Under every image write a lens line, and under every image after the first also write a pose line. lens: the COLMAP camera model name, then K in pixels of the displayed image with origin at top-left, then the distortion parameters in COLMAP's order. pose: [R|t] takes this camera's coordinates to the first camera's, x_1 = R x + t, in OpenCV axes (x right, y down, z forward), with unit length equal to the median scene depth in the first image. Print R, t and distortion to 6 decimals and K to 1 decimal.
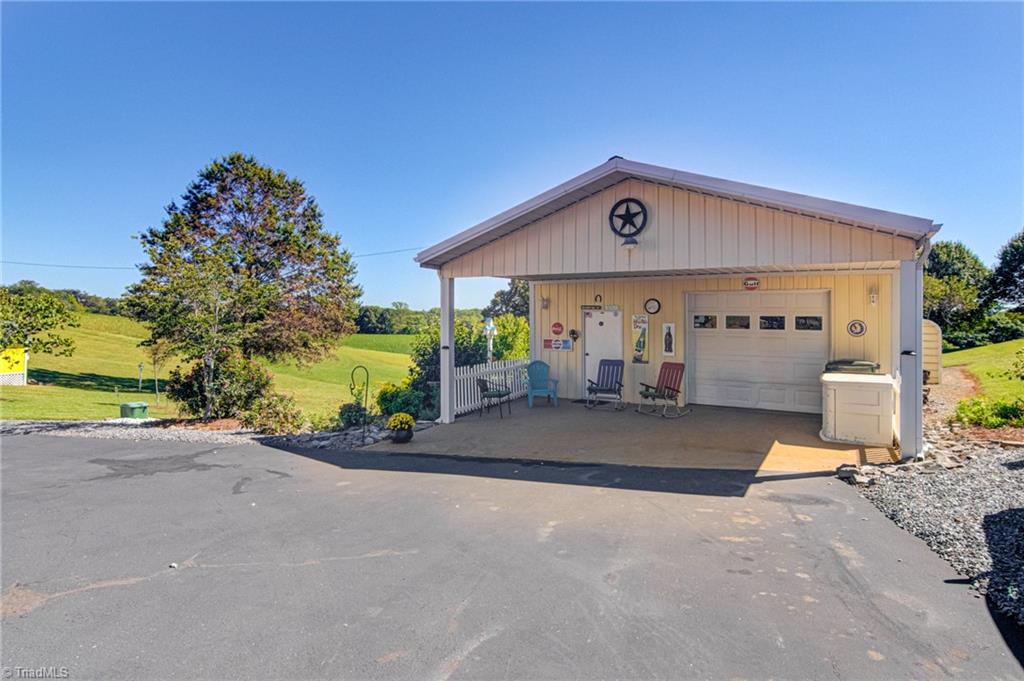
lens RADIAL K [[545.3, 0, 502.7], [0, 545.3, 343.1], [0, 0, 1]] dist [-0.001784, -0.001838]
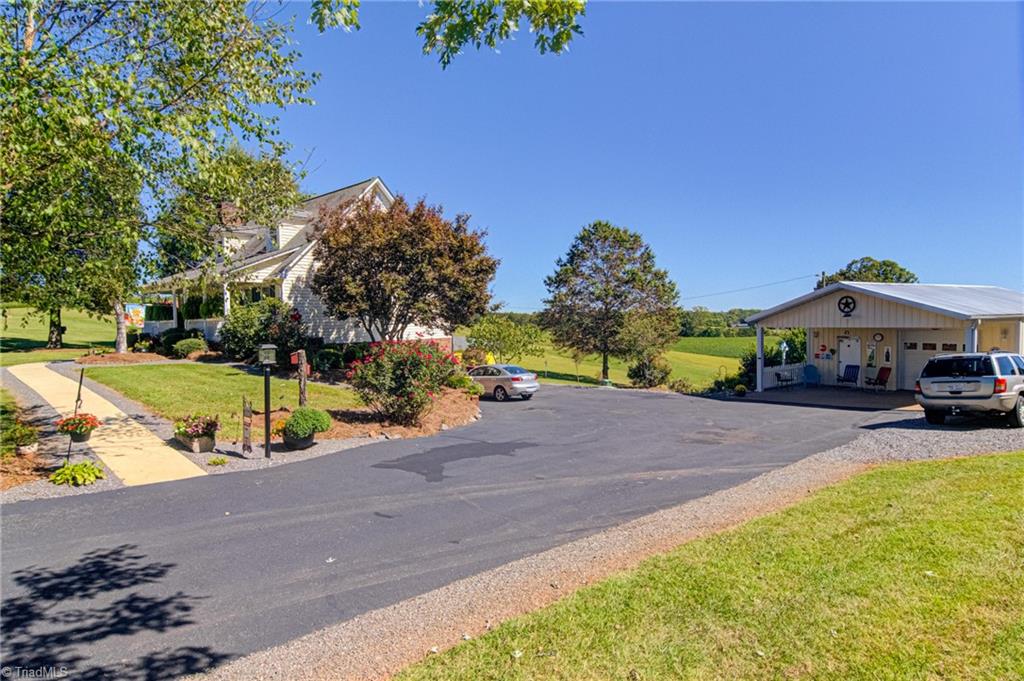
lens RADIAL K [[545.3, 0, 502.7], [0, 545.3, 343.1], [0, 0, 1]] dist [-0.001784, -0.001838]
pose [[0.867529, 0.000998, -0.497386, 0.078399], [-0.000043, 0.999998, 0.001931, -0.048524], [0.497387, -0.001653, 0.867527, -1.219398]]
